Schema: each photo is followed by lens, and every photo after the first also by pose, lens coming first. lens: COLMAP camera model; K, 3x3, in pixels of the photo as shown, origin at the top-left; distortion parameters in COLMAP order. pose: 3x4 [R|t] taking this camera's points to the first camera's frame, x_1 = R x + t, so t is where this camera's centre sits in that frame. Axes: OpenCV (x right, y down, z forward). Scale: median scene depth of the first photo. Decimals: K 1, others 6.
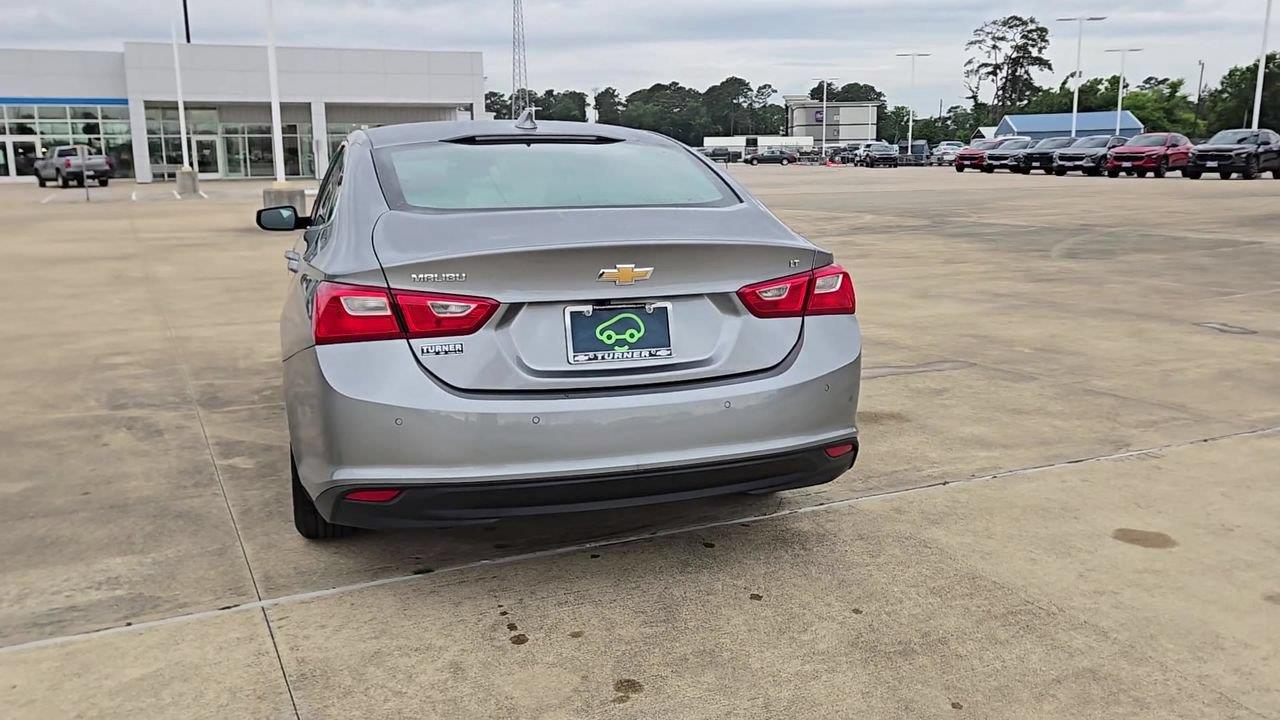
lens RADIAL K [[1070.1, 0, 640.0], [0, 1070.1, 360.0], [0, 0, 1]] dist [0.019066, -0.006156]
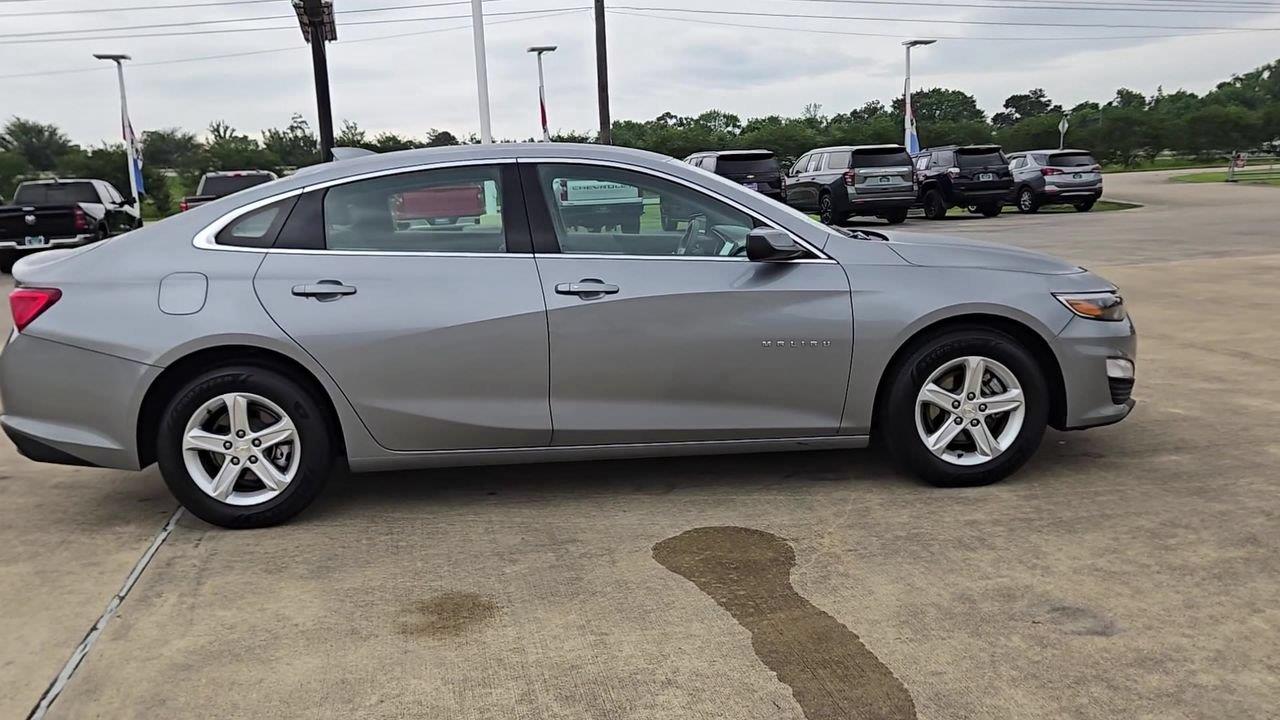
lens RADIAL K [[1070.1, 0, 640.0], [0, 1070.1, 360.0], [0, 0, 1]] dist [0.019066, -0.006156]
pose [[-0.237054, 0.182367, -0.954226, 0.884326], [-0.130934, 0.967264, 0.217386, -0.273329], [0.962633, 0.176473, -0.205416, 1.426365]]
